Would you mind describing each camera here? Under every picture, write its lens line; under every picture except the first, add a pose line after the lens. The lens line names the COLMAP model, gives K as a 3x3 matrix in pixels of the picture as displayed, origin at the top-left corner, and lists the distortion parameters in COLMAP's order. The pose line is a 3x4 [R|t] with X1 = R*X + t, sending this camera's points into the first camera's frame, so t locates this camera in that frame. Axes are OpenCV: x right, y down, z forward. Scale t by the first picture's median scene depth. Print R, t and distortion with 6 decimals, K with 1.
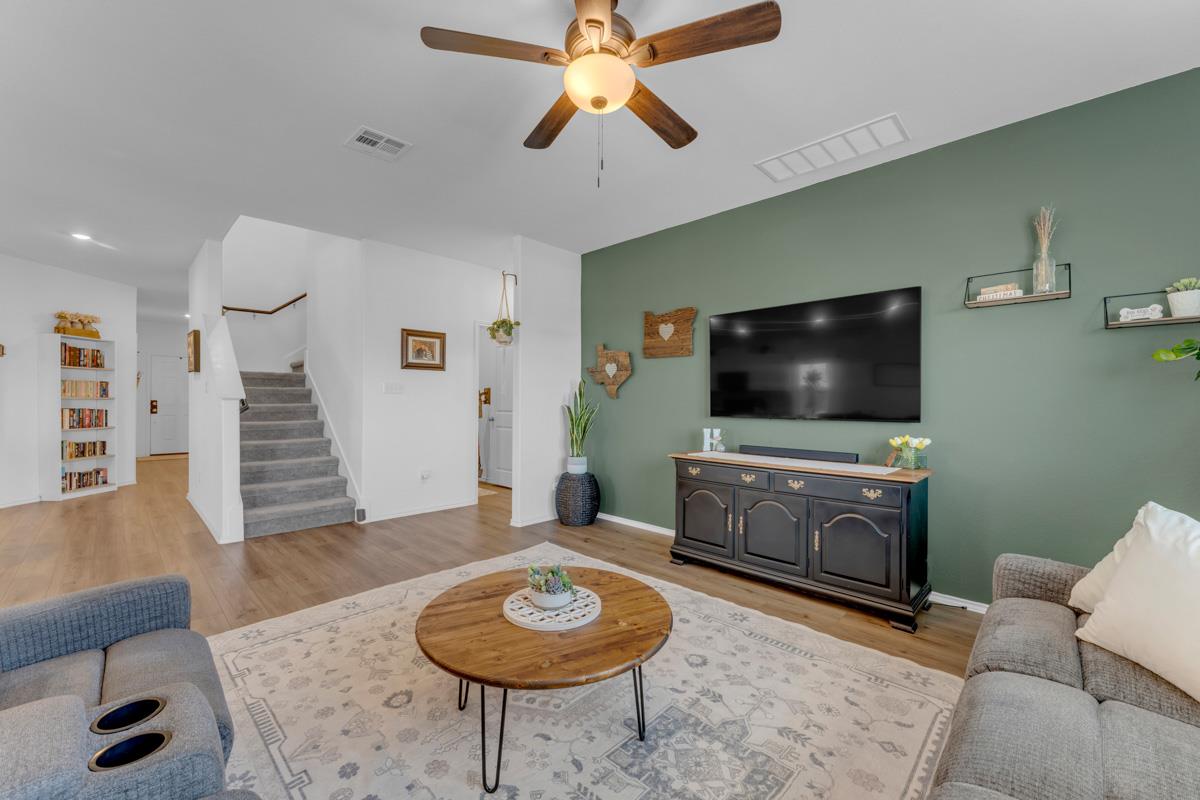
lens RADIAL K [[478.6, 0, 596.8], [0, 478.6, 402.1], [0, 0, 1]] dist [0.001160, 0.000143]
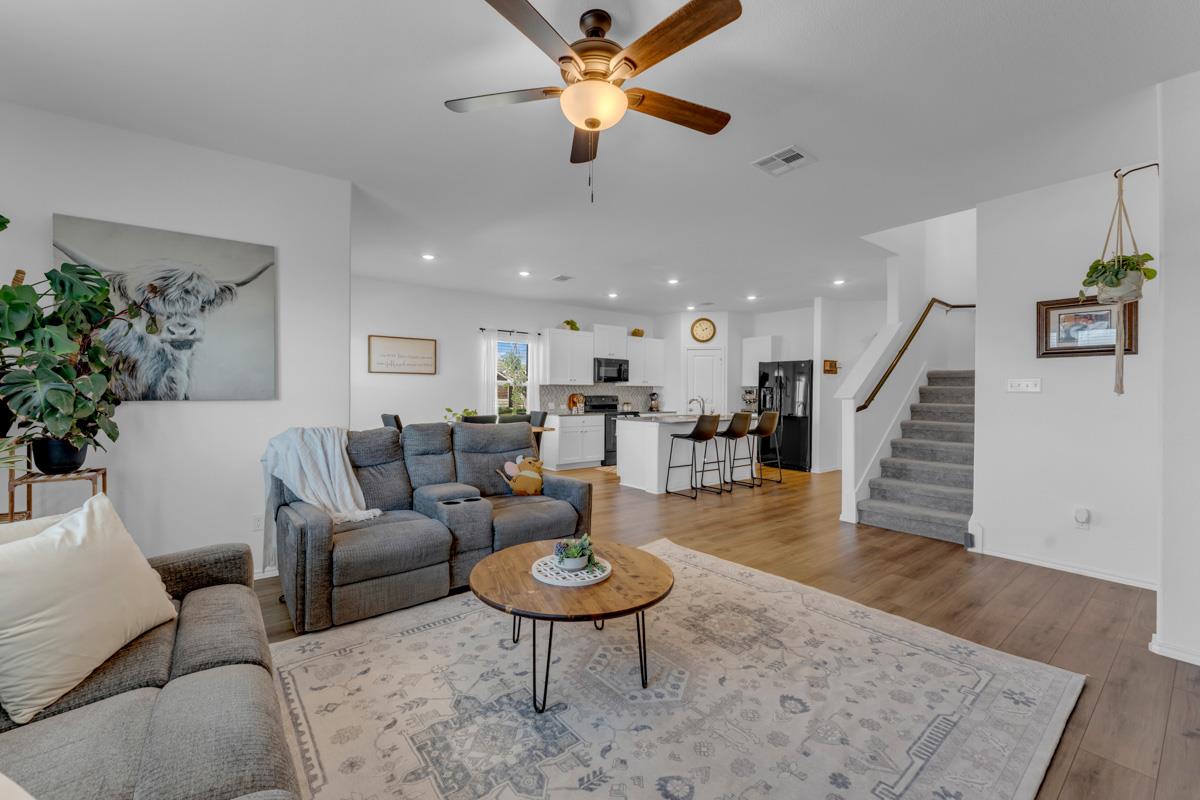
lens RADIAL K [[483.1, 0, 583.0], [0, 483.1, 395.7], [0, 0, 1]] dist [0.003121, 0.000722]
pose [[-0.142280, 0.000580, -0.989826, 0.418956], [-0.010672, 0.999941, 0.002120, -0.008232], [0.989769, 0.010865, -0.142266, 0.444813]]
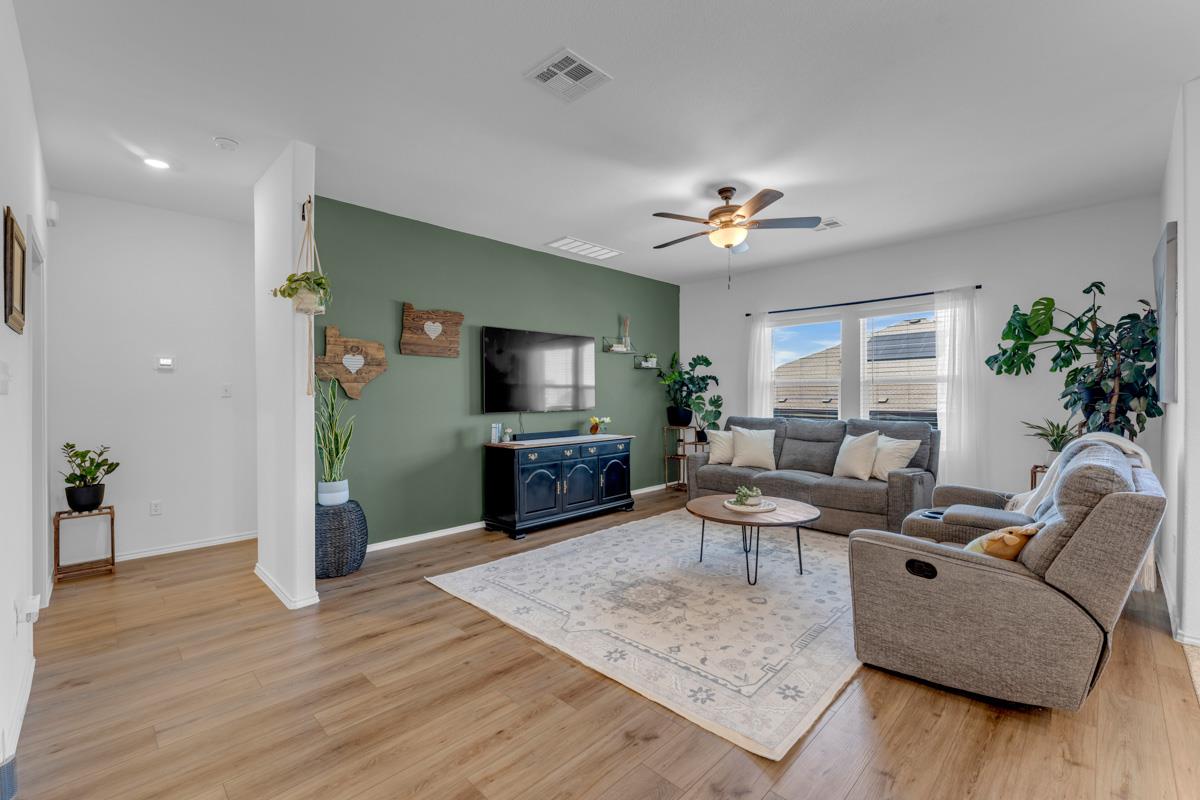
lens RADIAL K [[504.1, 0, 598.3], [0, 504.1, 395.3], [0, 0, 1]] dist [0.001751, 0.000254]
pose [[0.011581, -0.005926, 0.999915, -0.796787], [0.010190, 0.999931, 0.005808, -0.014733], [-0.999881, 0.010122, 0.011641, 0.588625]]
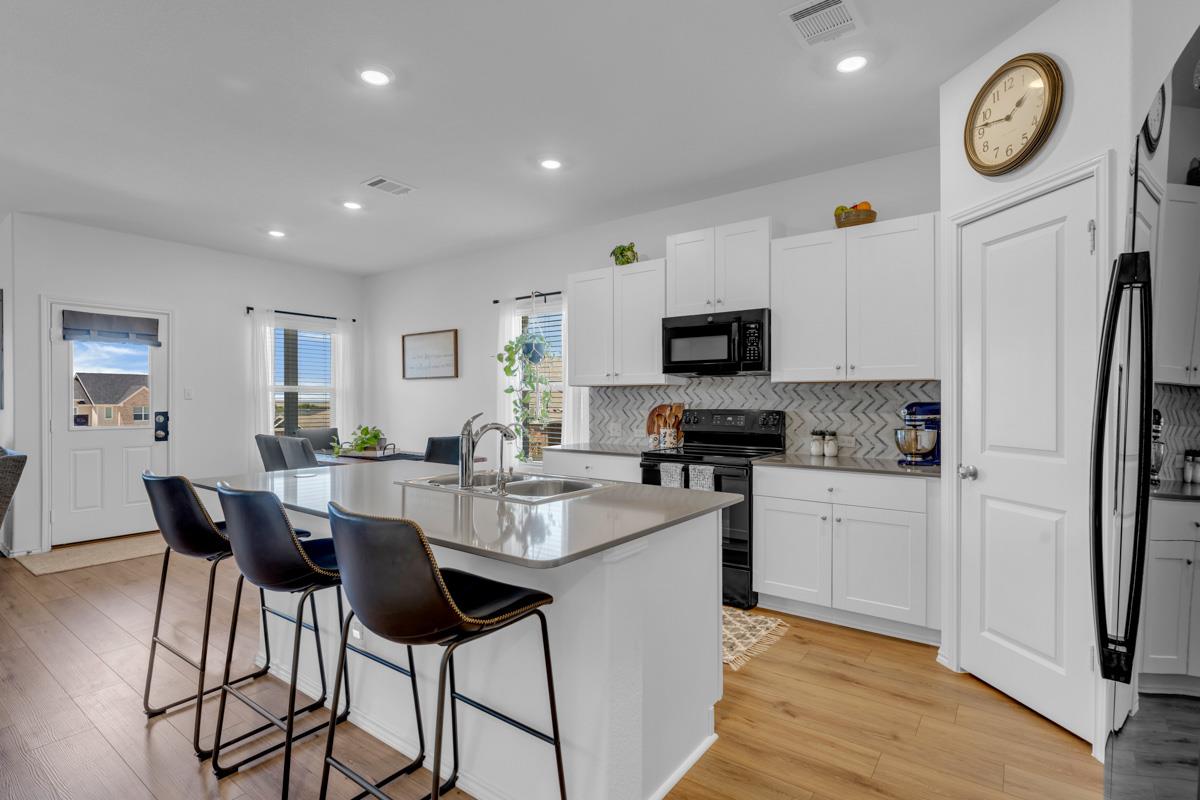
lens RADIAL K [[571.9, 0, 597.1], [0, 571.9, 401.6], [0, 0, 1]] dist [-0.000834, 0.000487]
pose [[-0.989558, -0.005775, -0.144019, -1.089828], [-0.006645, 0.999962, 0.005565, -0.020748], [0.143981, 0.006464, -0.989559, 1.074267]]
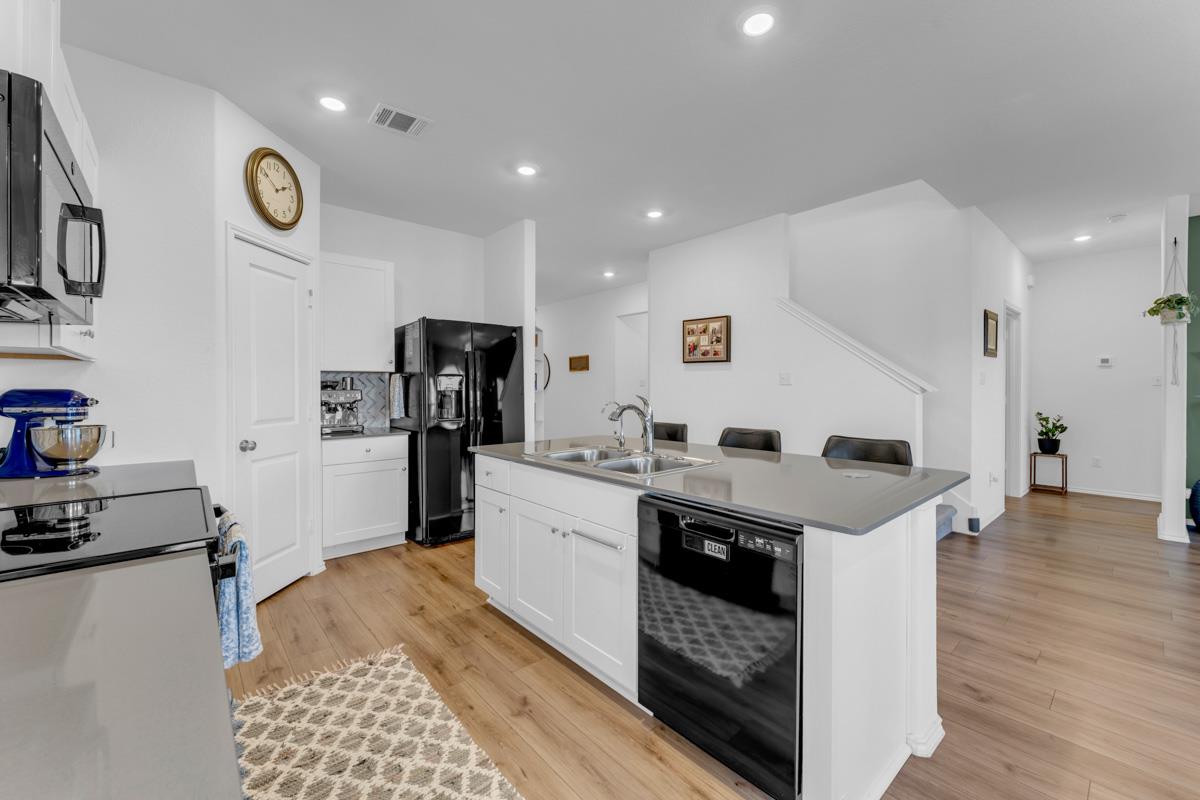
lens RADIAL K [[483.1, 0, 583.0], [0, 483.1, 395.7], [0, 0, 1]] dist [0.003121, 0.000722]
pose [[0.995254, -0.006997, -0.097057, -1.073993], [0.008278, 0.999884, 0.012796, -0.014032], [0.096956, -0.013539, 0.995197, 0.072651]]
